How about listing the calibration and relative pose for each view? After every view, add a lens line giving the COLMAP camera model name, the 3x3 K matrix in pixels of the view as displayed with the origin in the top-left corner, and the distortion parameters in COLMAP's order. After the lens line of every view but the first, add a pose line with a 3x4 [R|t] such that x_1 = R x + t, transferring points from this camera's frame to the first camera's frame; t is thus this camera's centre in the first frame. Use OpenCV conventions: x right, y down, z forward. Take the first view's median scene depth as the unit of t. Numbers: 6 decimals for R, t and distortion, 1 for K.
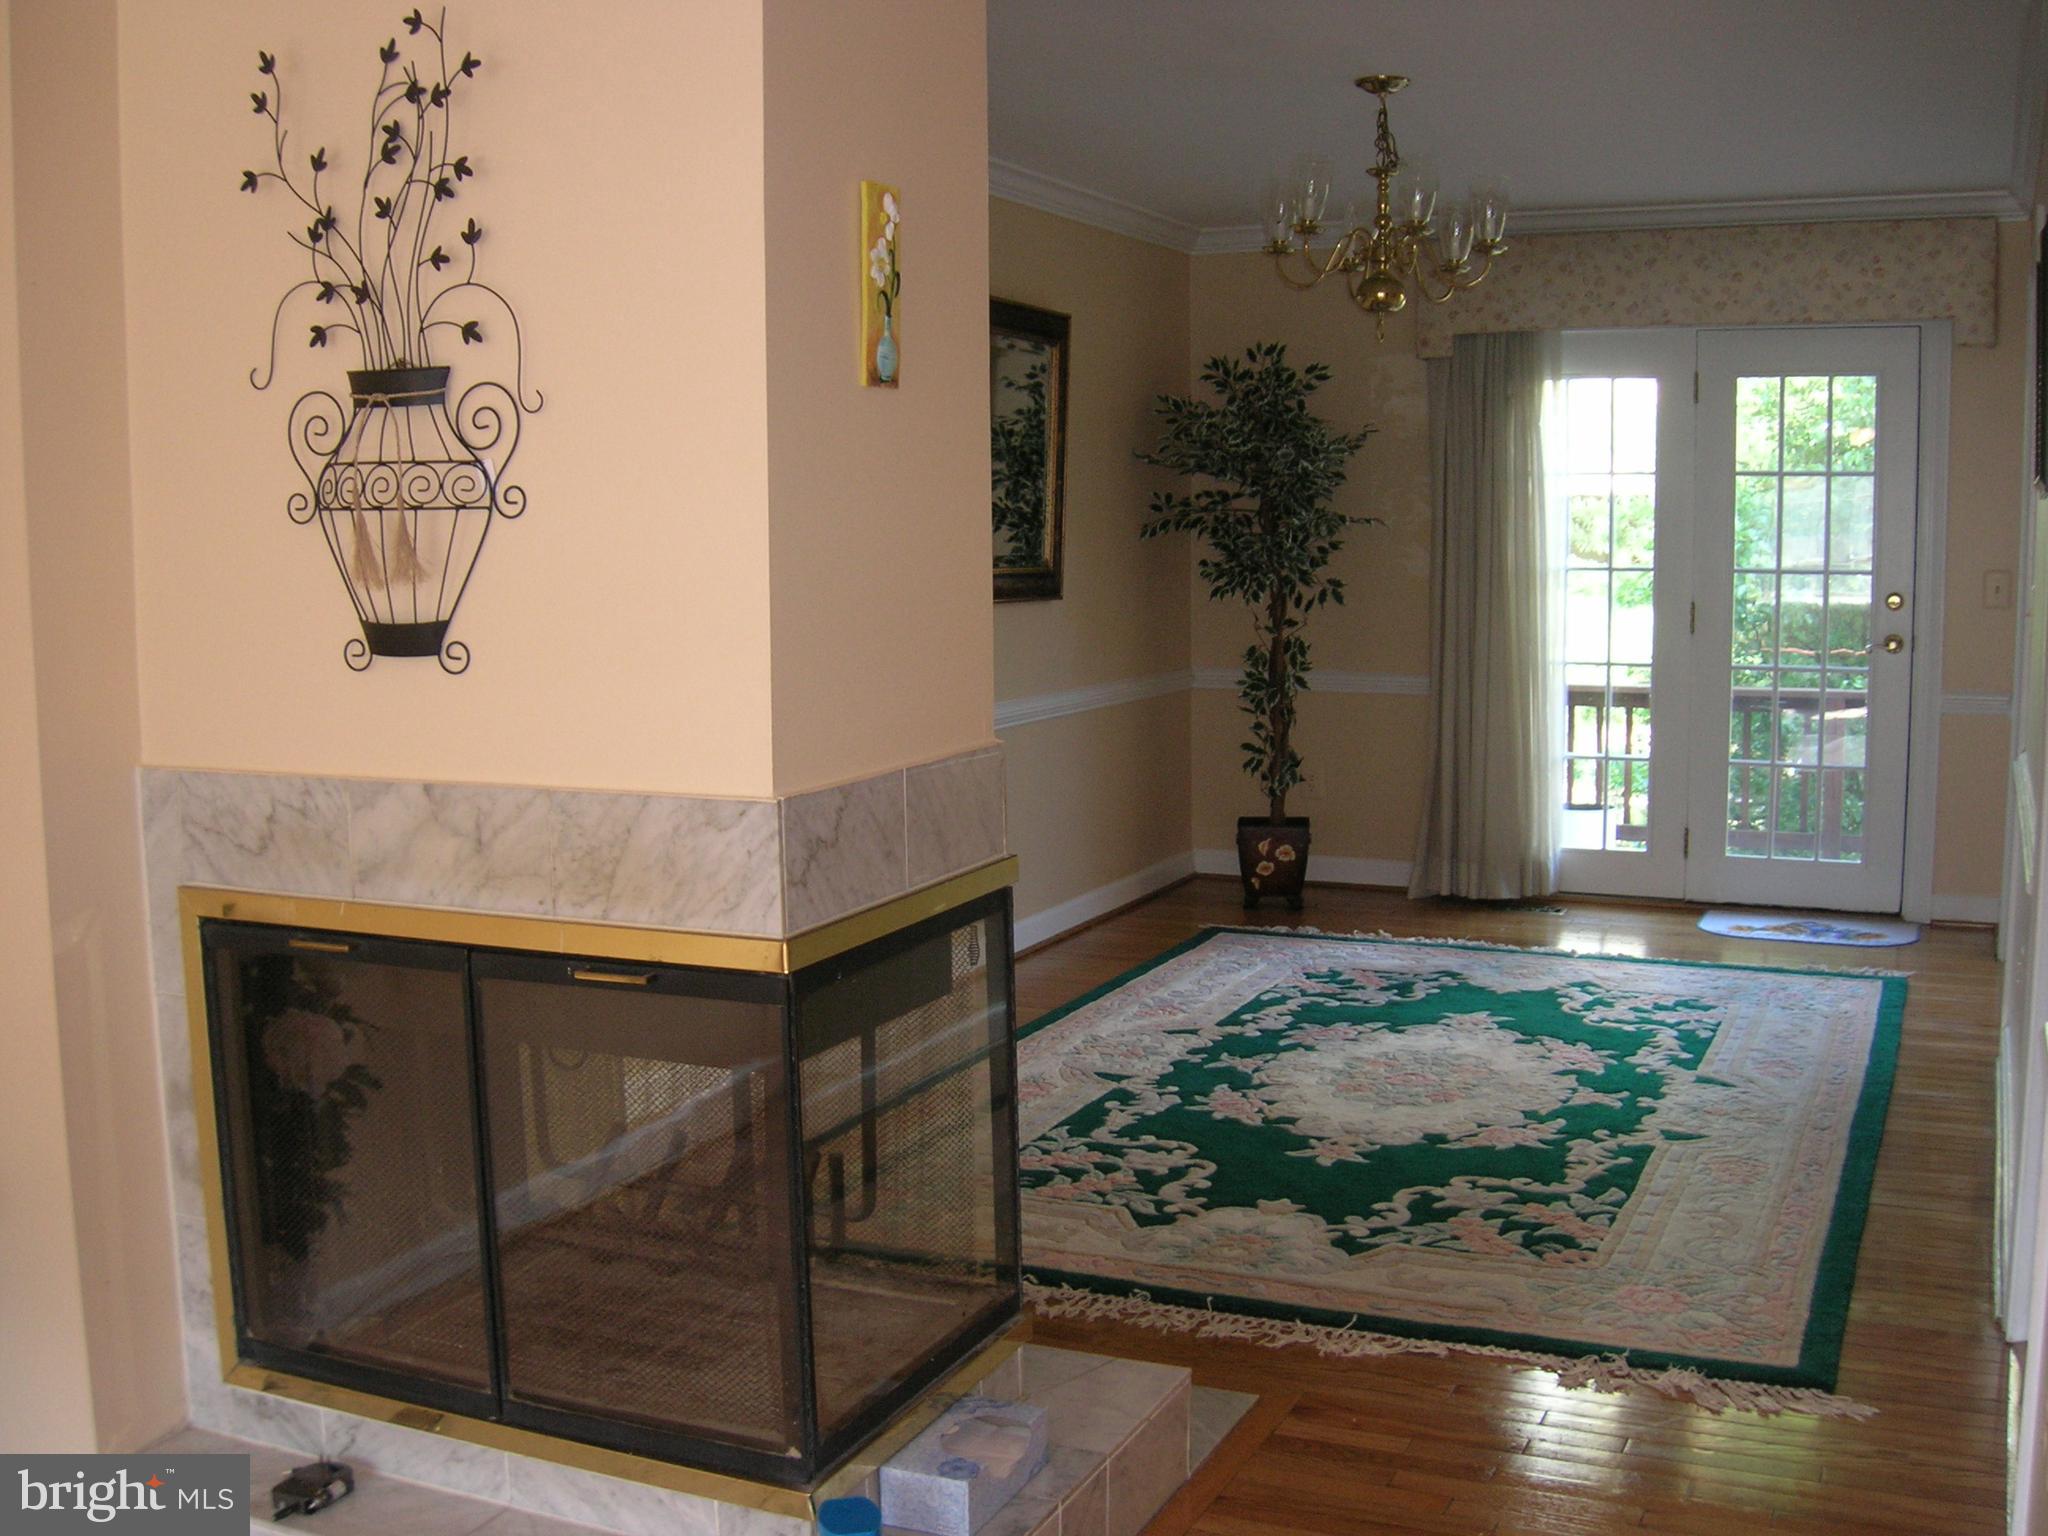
lens RADIAL K [[2142.9, 0, 1019.9], [0, 2142.9, 770.9], [0, 0, 1]] dist [-0.145816, 0.000000]
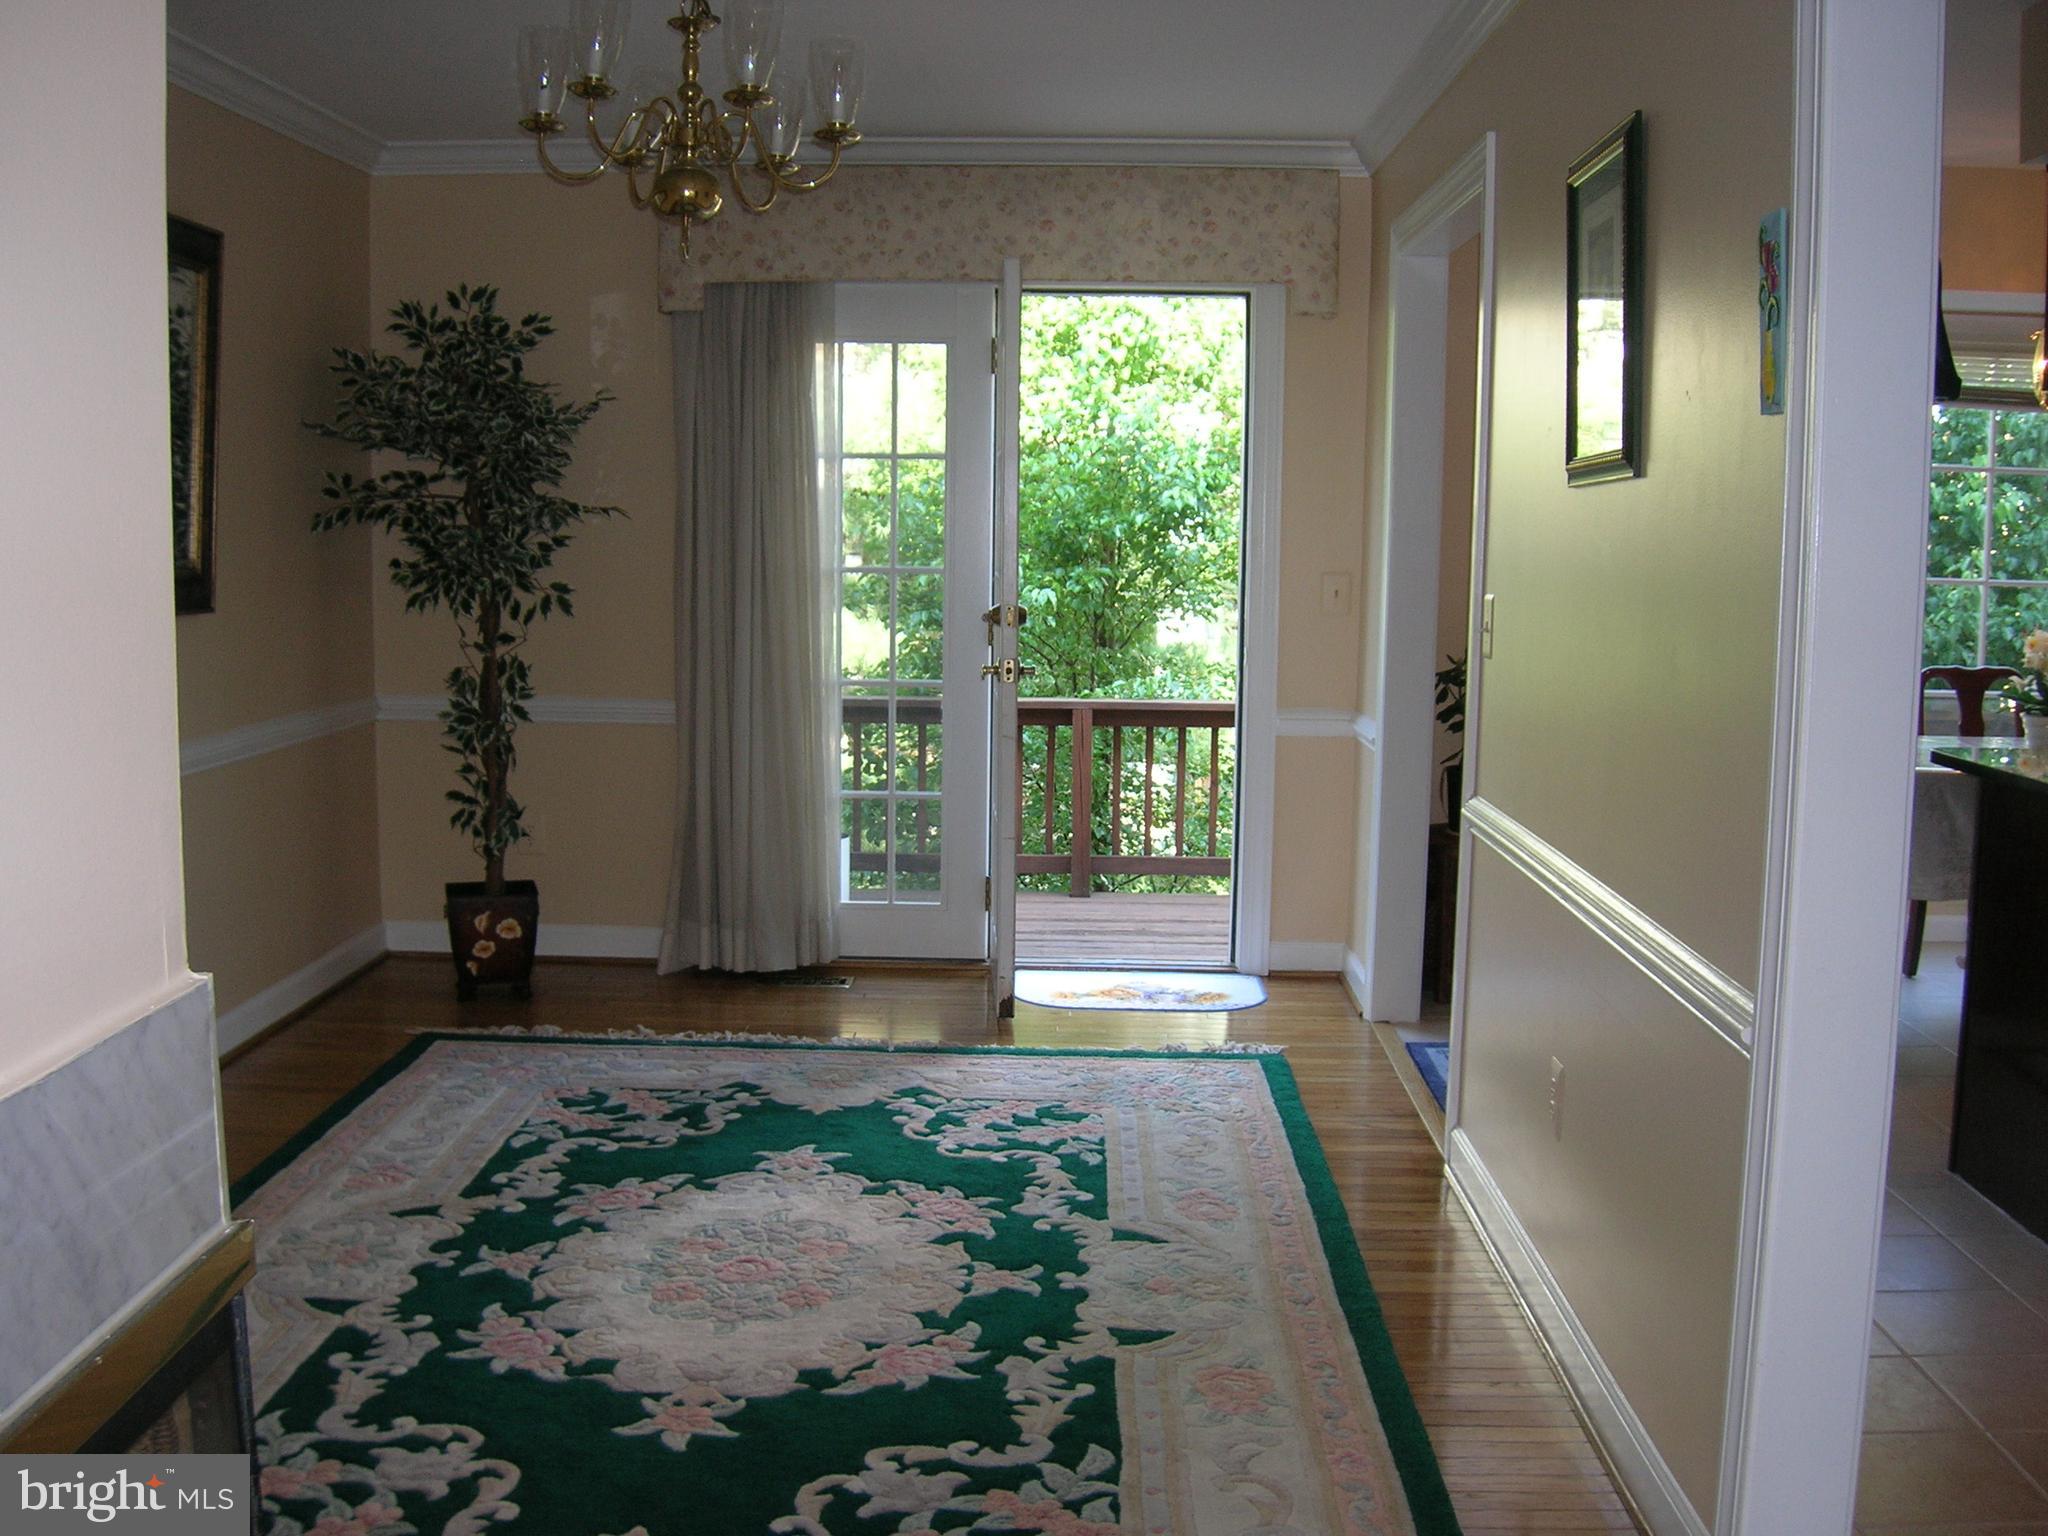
lens RADIAL K [[2142.9, 0, 1014.1], [0, 2142.9, 777.9], [0, 0, 1]] dist [-0.145816, 0.000000]
pose [[0.920926, -0.028416, 0.388701, -0.011128], [0.026637, 0.999595, 0.009967, -0.027921], [-0.388827, 0.001175, 0.921310, 0.271523]]
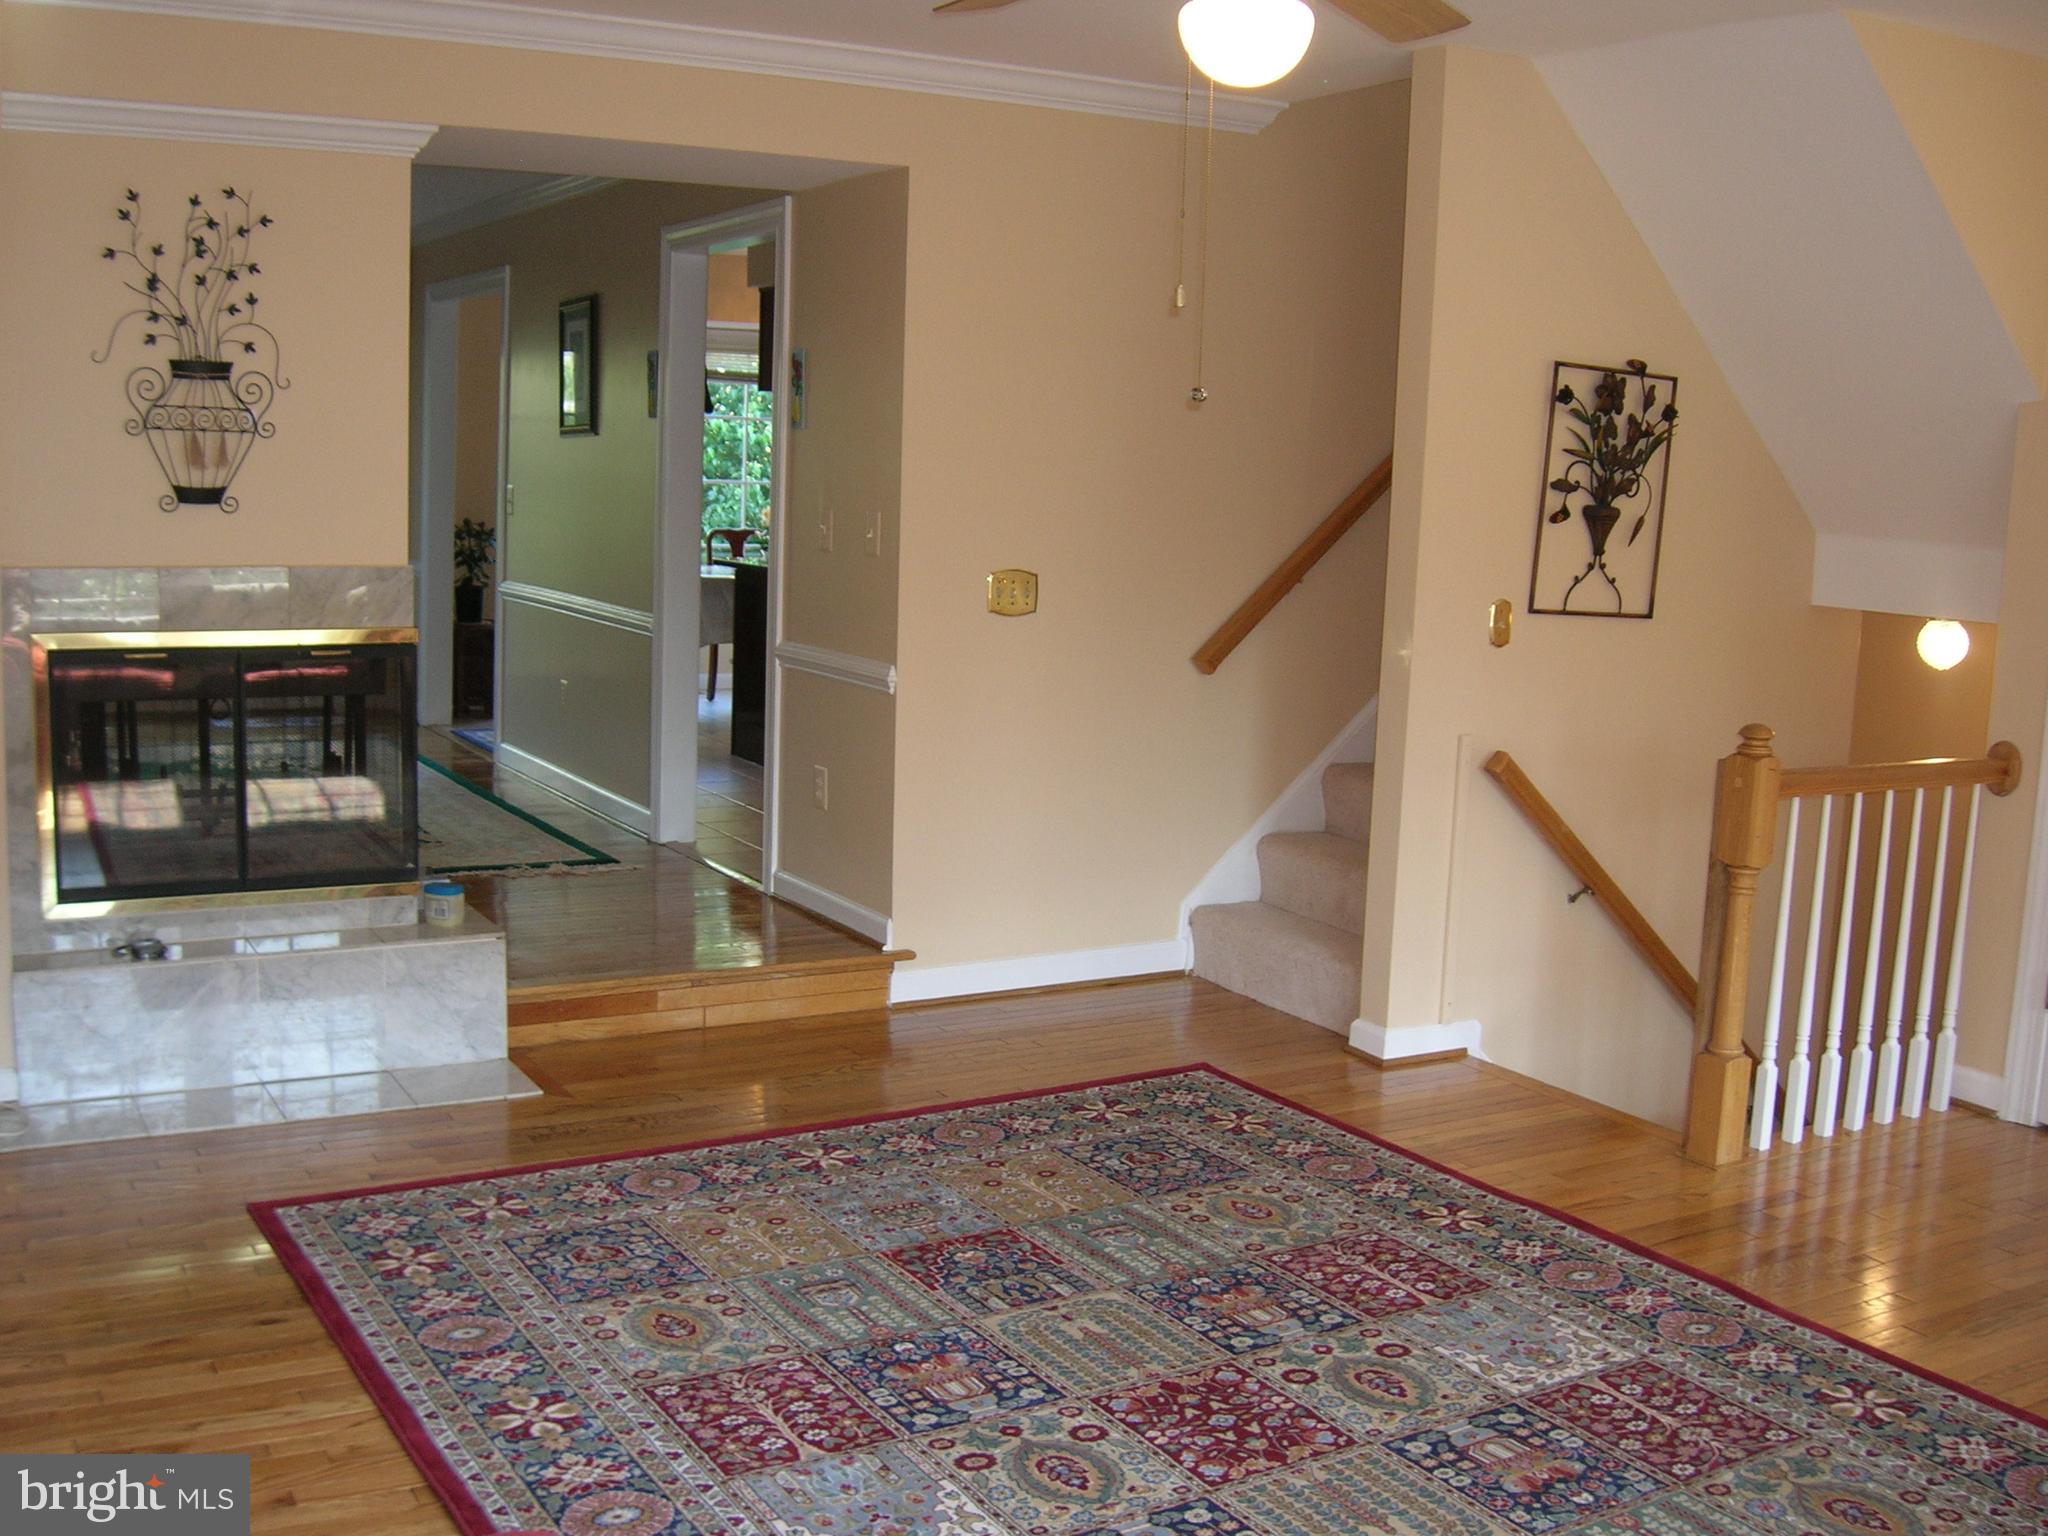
lens RADIAL K [[2142.9, 0, 1026.7], [0, 2142.9, 771.4], [0, 0, 1]] dist [-0.145816, 0.000000]
pose [[0.580020, -0.083889, 0.810271, -0.655273], [0.049135, 0.996475, 0.067995, 0.045685], [-0.813119, 0.000374, 0.582098, -0.352931]]
